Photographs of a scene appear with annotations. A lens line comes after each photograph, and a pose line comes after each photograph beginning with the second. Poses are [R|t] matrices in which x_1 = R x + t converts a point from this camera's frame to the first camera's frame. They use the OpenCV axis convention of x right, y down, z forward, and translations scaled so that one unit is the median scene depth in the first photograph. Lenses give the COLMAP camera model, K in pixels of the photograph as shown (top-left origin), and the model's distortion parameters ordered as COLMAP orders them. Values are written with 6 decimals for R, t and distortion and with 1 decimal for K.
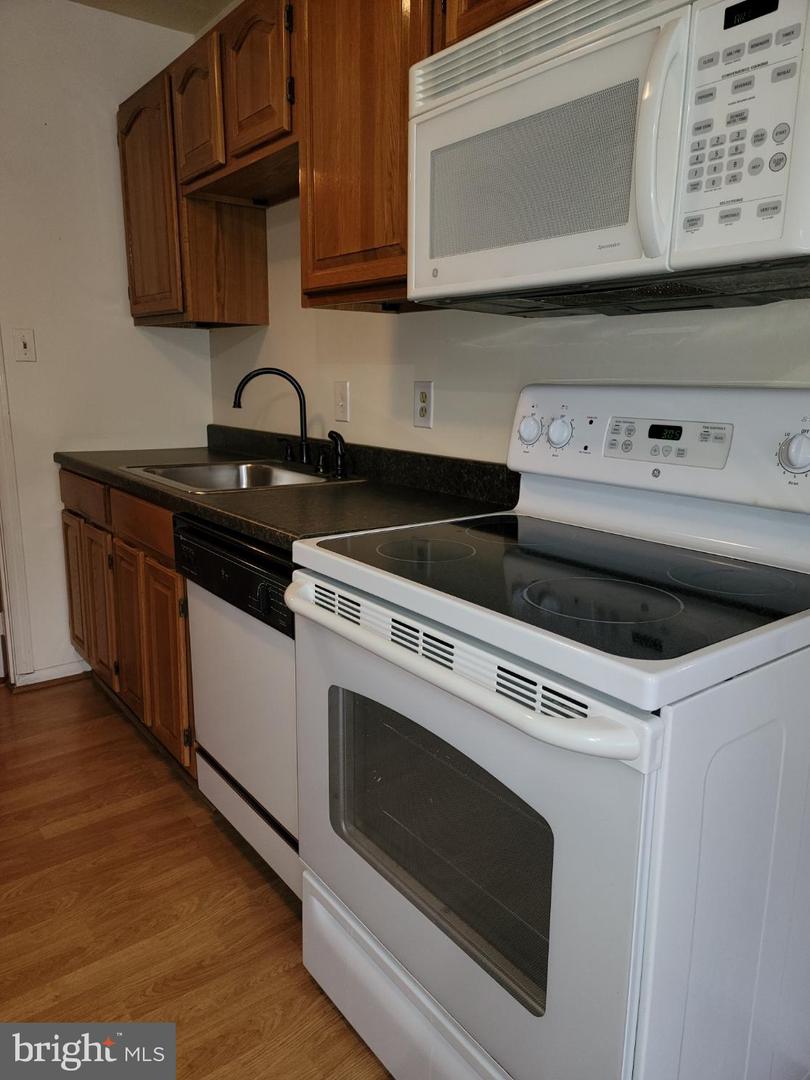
lens RADIAL K [[759.7, 0, 404.1], [0, 759.7, 536.6], [0, 0, 1]] dist [0.004683, -0.000134]
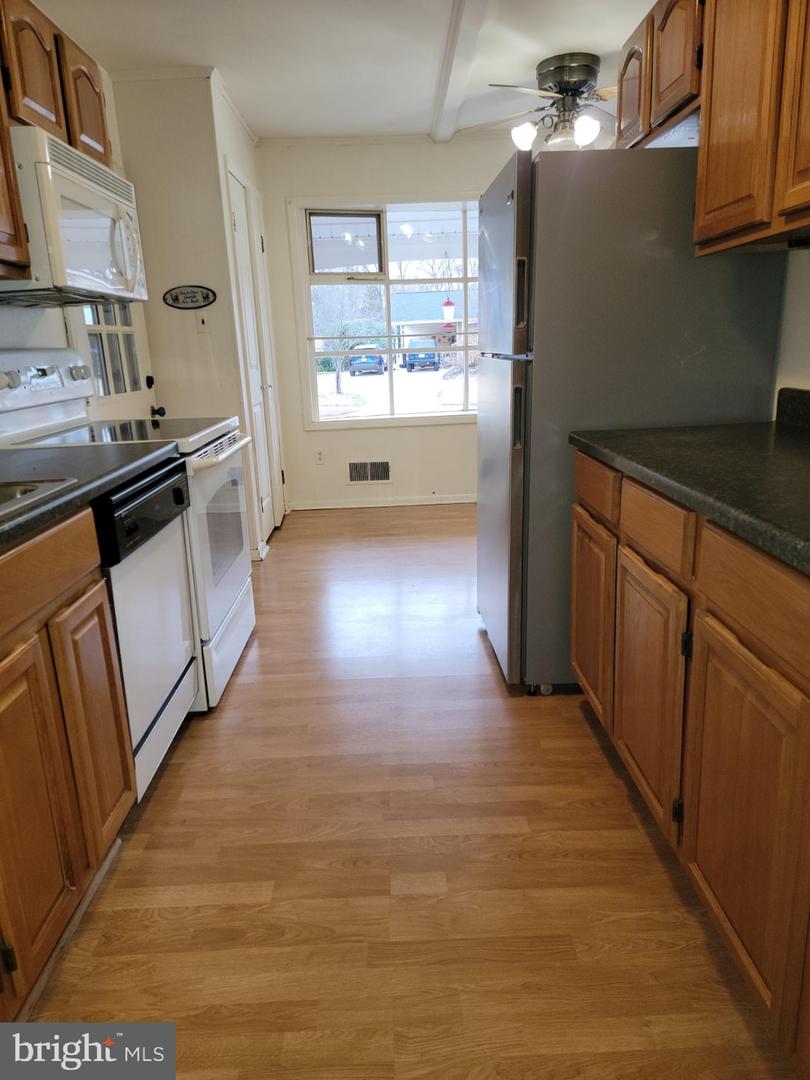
lens RADIAL K [[759.7, 0, 403.8], [0, 759.7, 540.1], [0, 0, 1]] dist [0.004683, -0.000134]
pose [[-0.808161, -0.134192, 0.573471, -1.127065], [0.149728, 0.894896, 0.420409, -0.322965], [-0.569612, 0.425623, -0.703127, 1.476770]]
